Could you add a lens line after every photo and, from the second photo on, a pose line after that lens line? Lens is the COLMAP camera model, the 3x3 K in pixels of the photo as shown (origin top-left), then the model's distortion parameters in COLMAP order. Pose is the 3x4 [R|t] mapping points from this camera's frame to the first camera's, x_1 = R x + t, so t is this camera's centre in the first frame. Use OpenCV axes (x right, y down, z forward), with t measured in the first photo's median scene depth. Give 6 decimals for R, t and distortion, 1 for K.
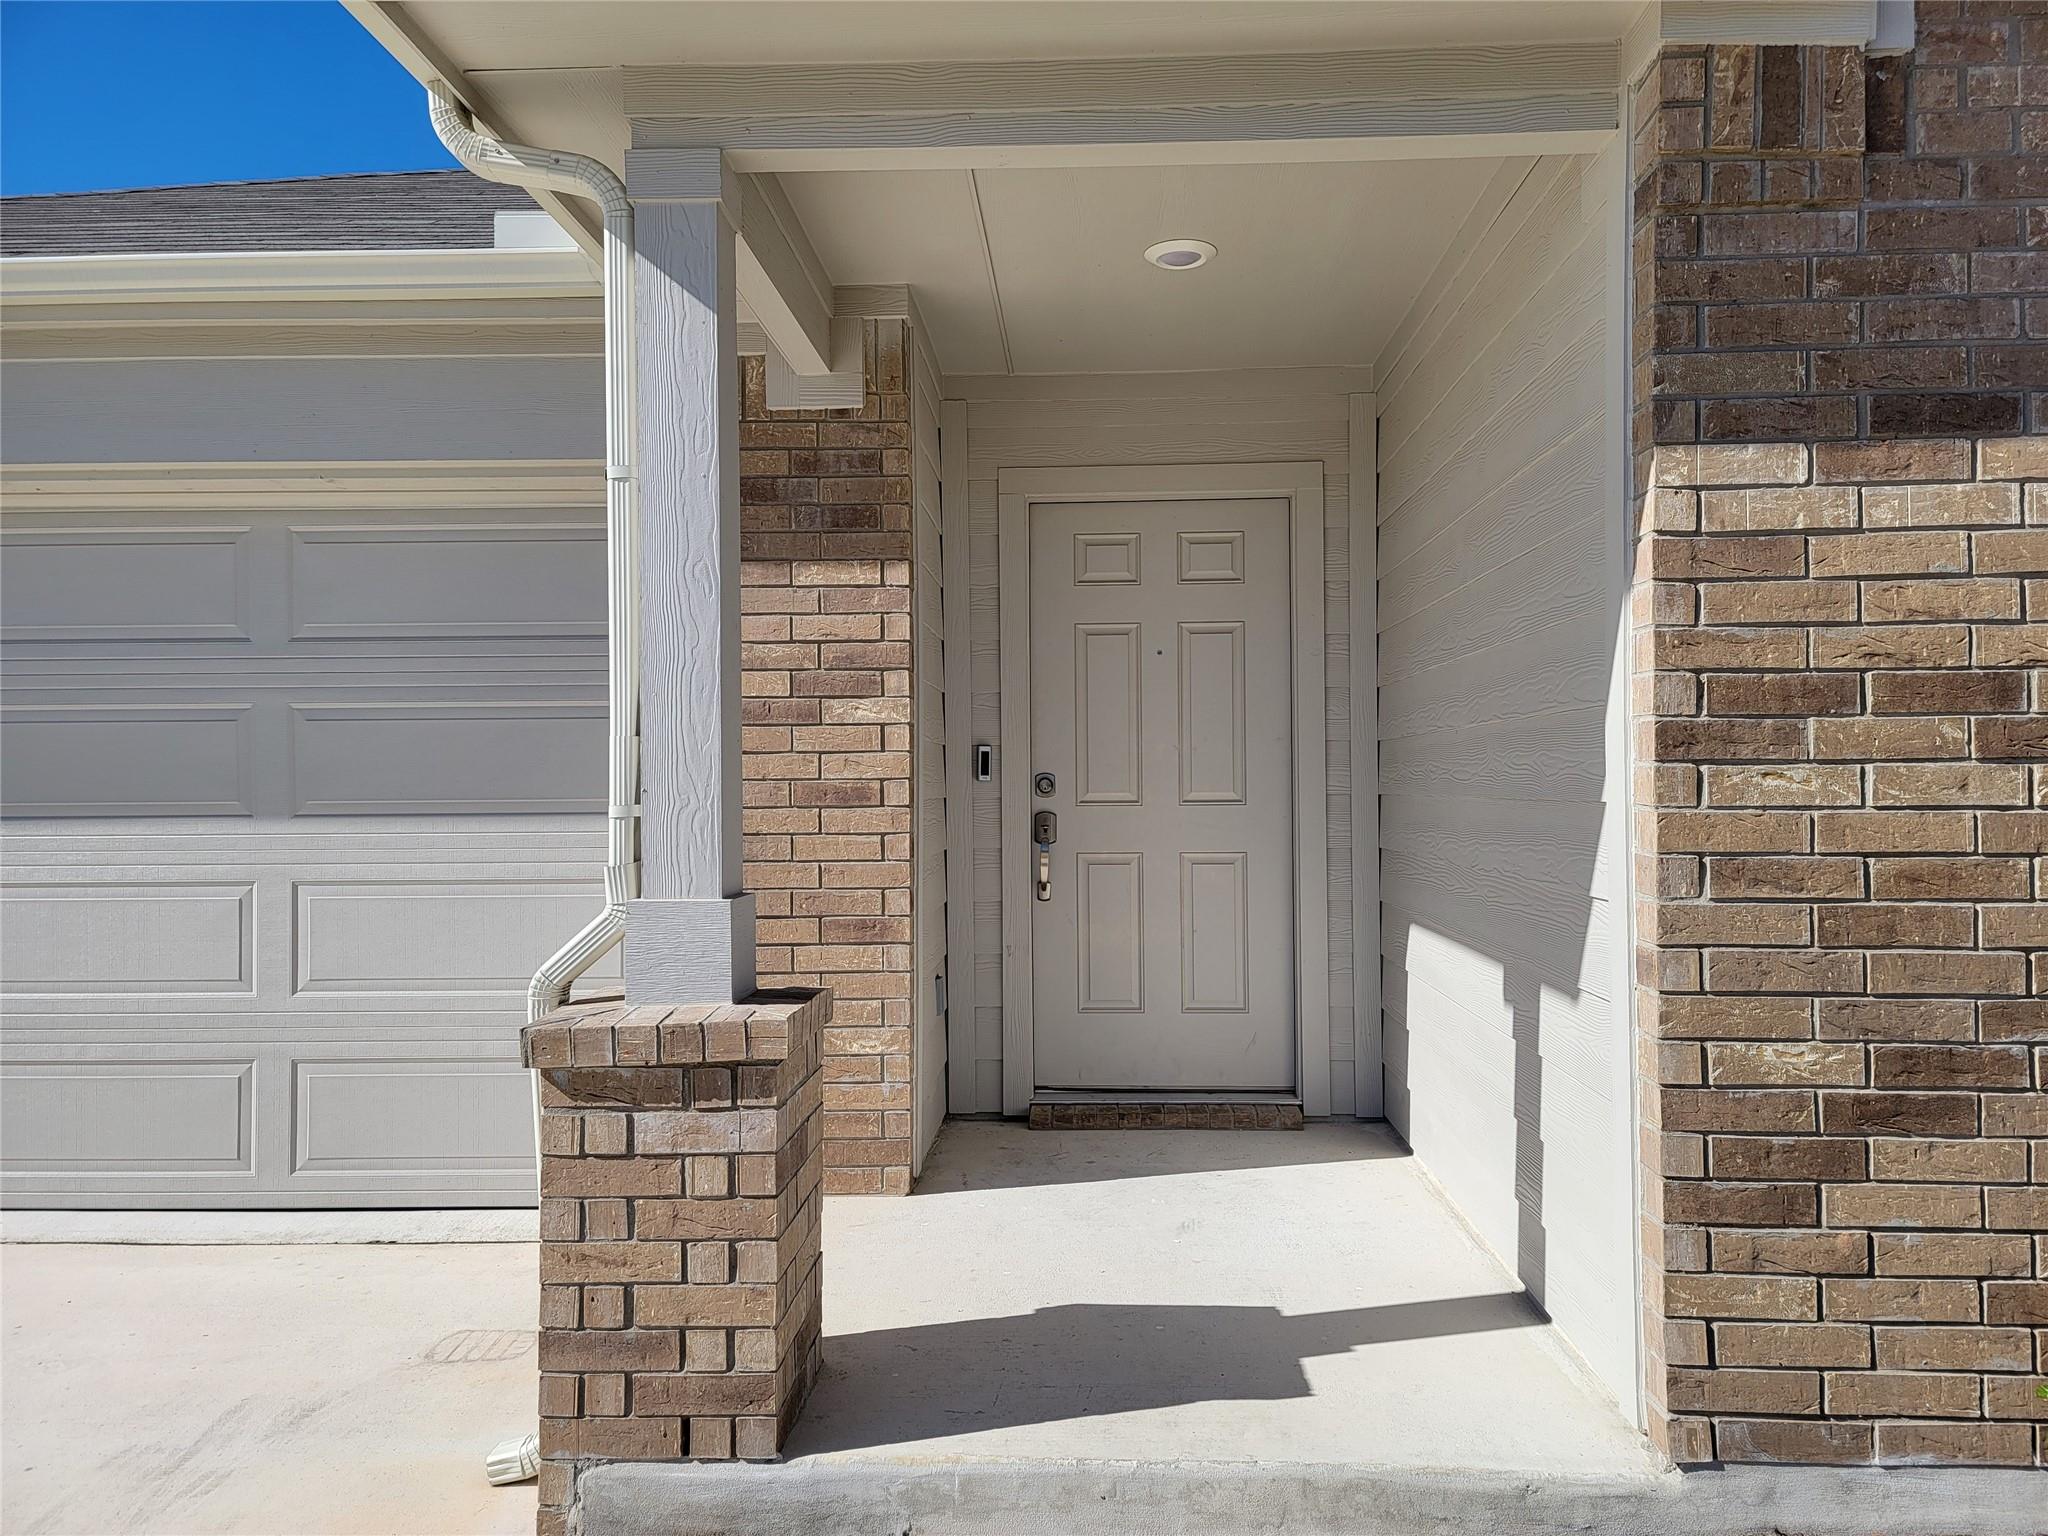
lens RADIAL K [[1422.3, 0, 1037.5], [0, 1422.3, 770.7], [0, 0, 1]] dist [0.073295, -0.038920]
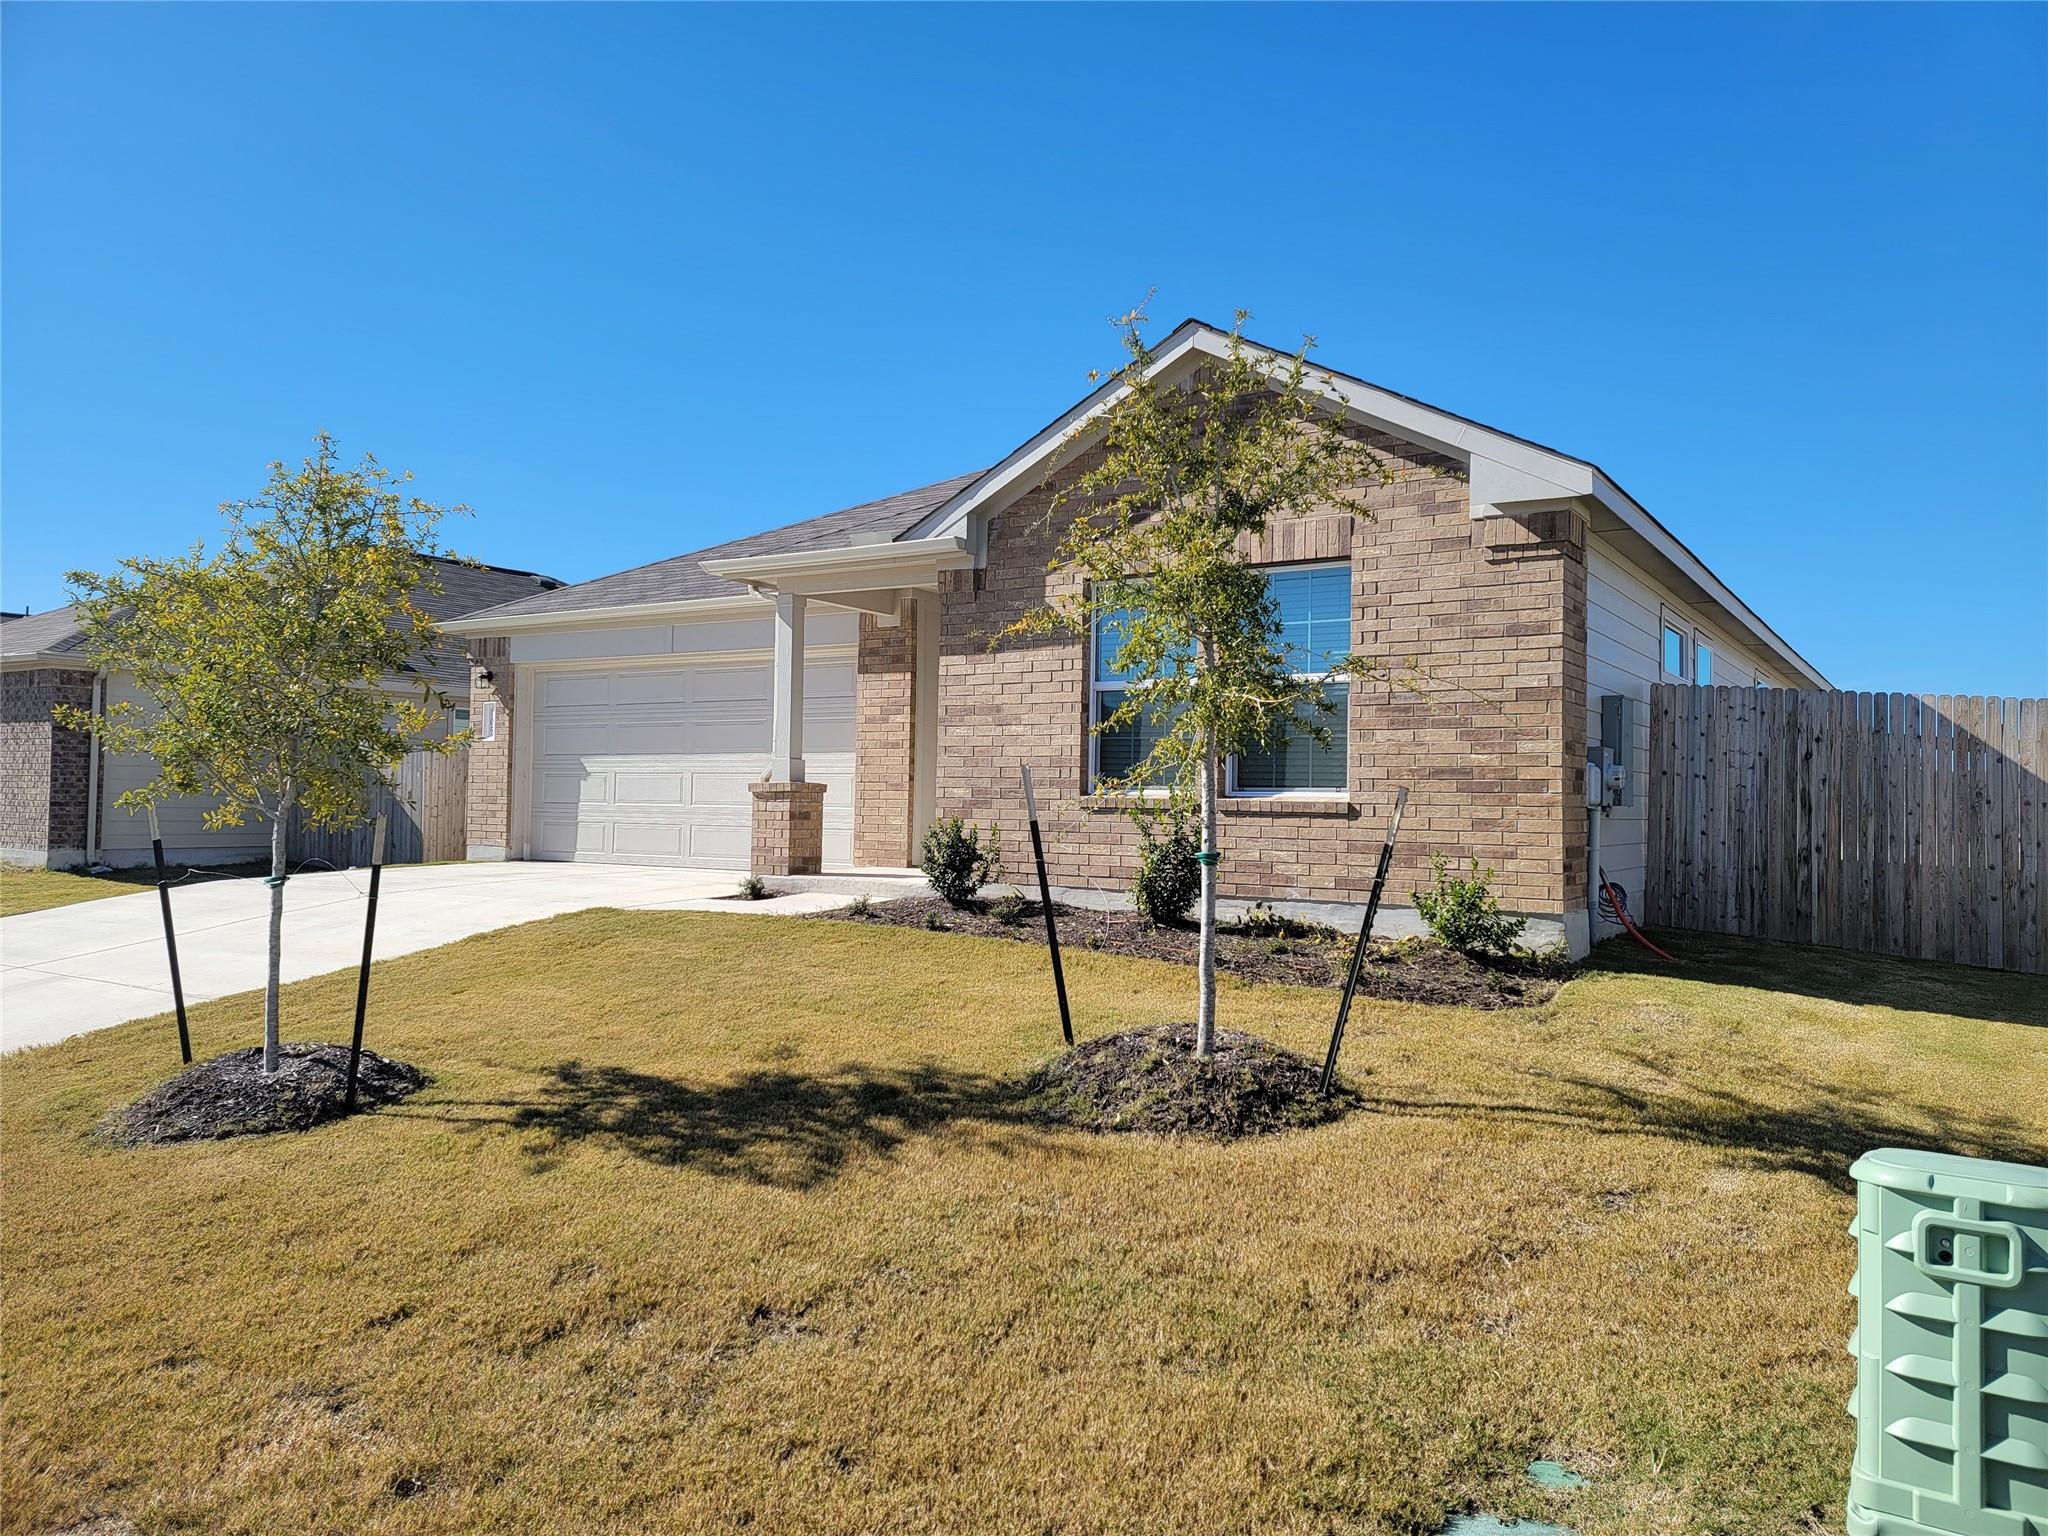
lens RADIAL K [[1422.3, 0, 1014.5], [0, 1422.3, 775.7], [0, 0, 1]] dist [0.073295, -0.038920]
pose [[0.853500, 0.010866, -0.520980, 2.872685], [-0.017933, 0.999803, -0.008525, 0.176965], [0.520784, 0.016619, 0.853527, -2.596391]]
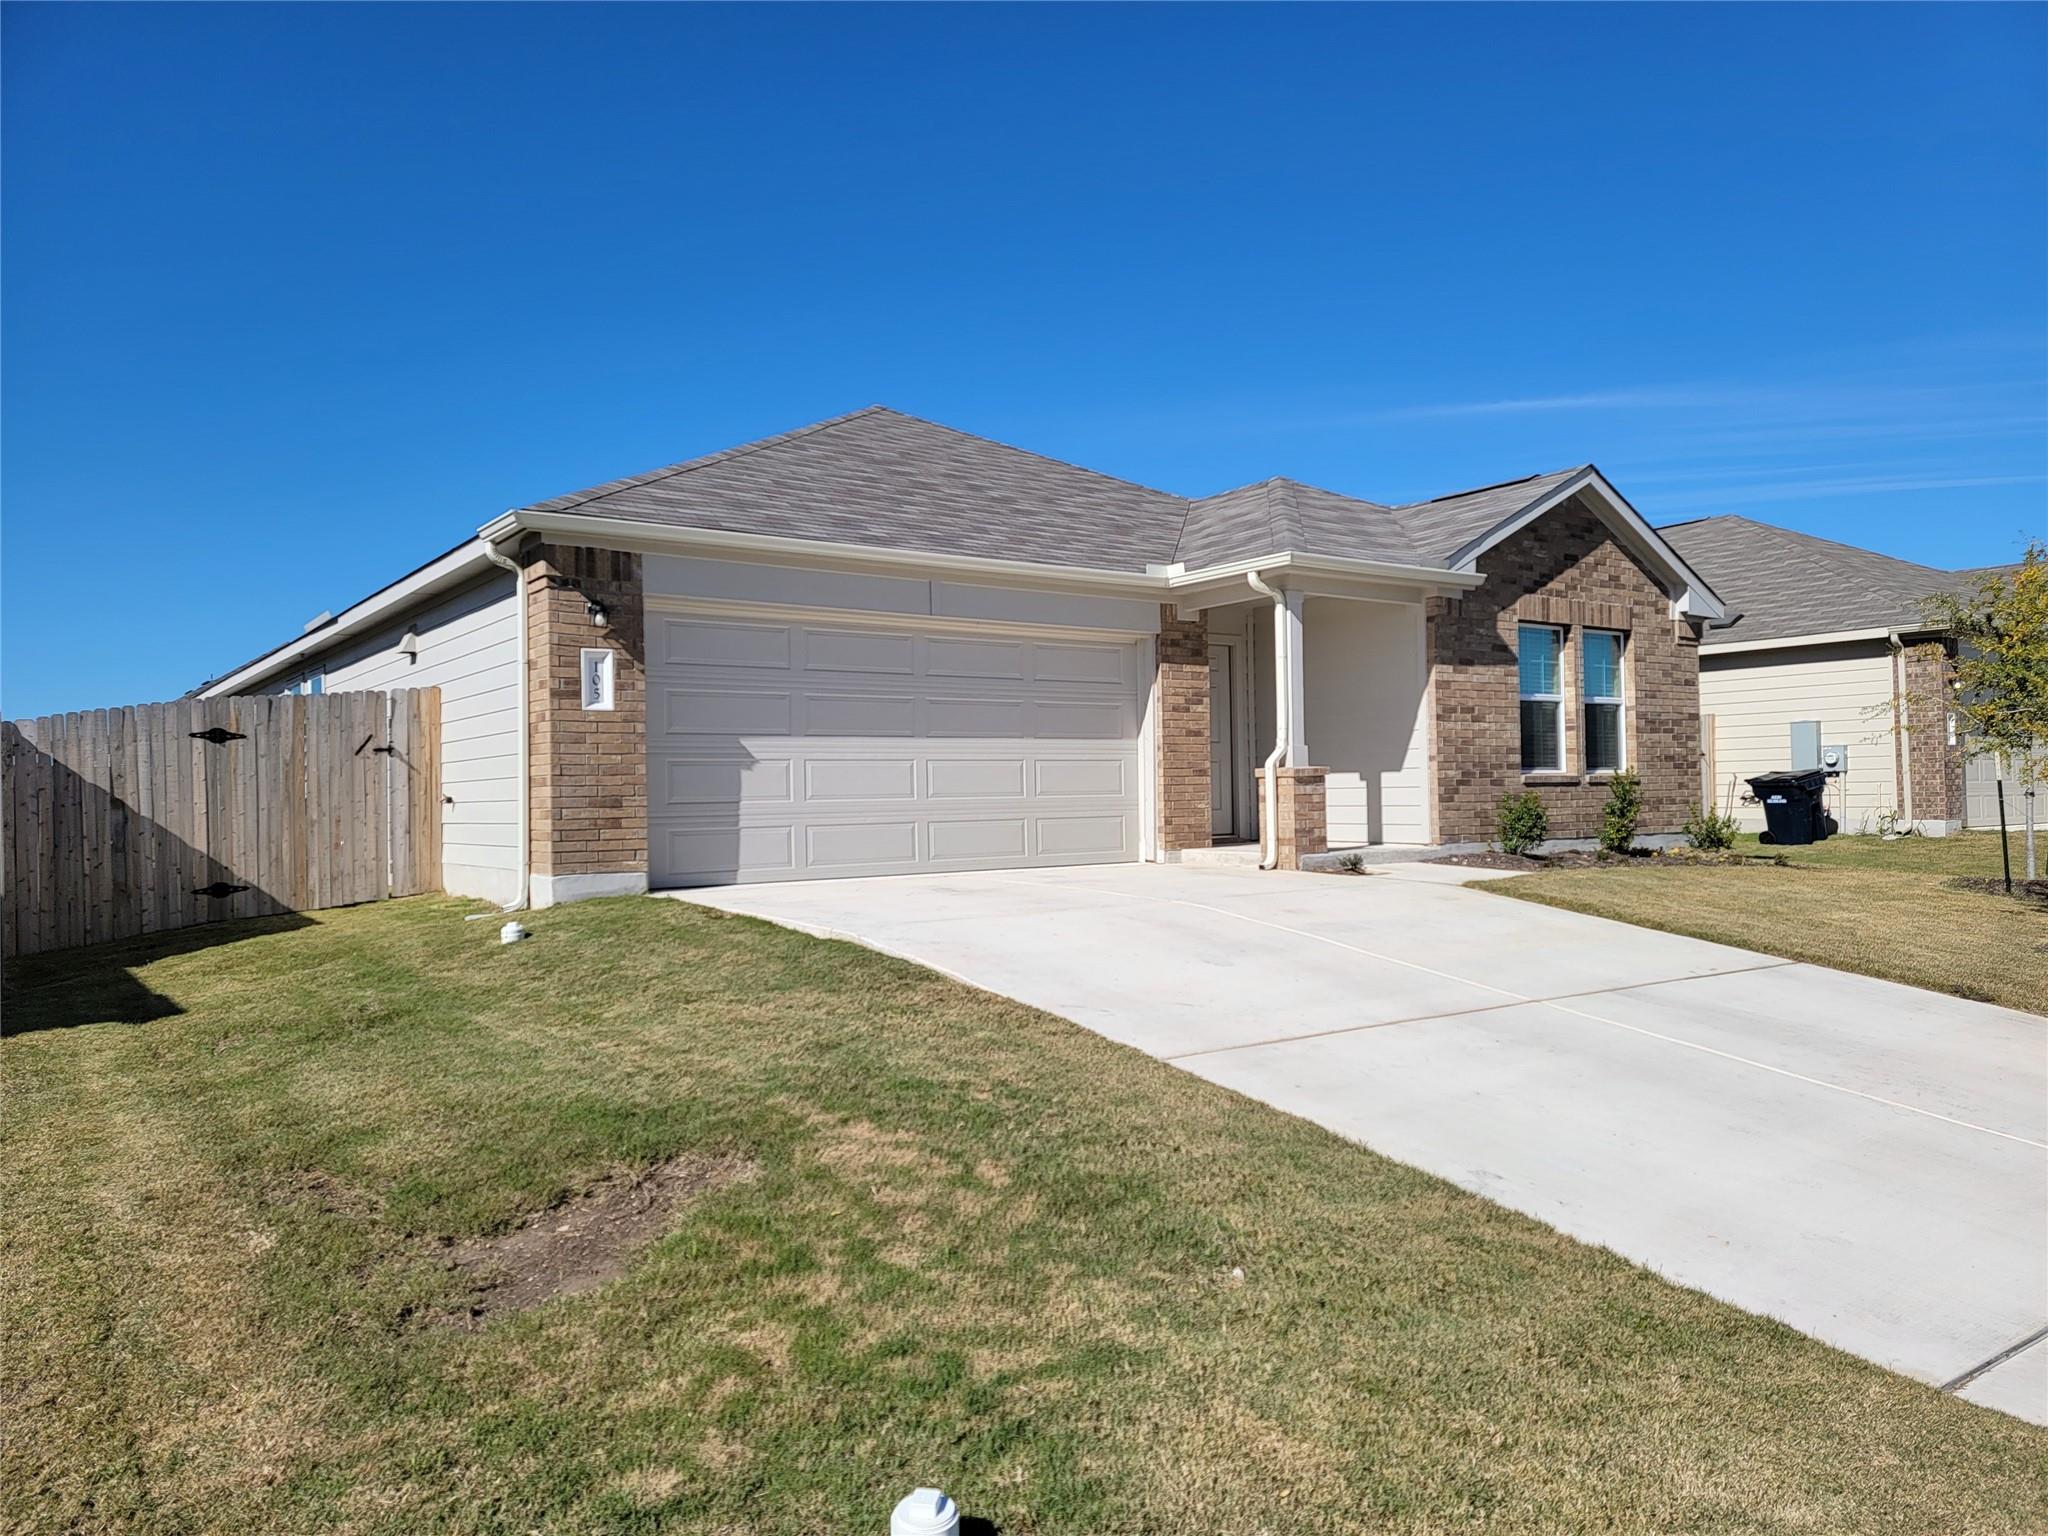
lens RADIAL K [[1422.3, 0, 1023.3], [0, 1422.3, 771.3], [0, 0, 1]] dist [0.073295, -0.038920]
pose [[0.788377, 0.004625, 0.615175, -4.143479], [0.007512, 0.999825, -0.017145, 0.266778], [-0.615146, 0.018138, 0.788204, -2.330529]]
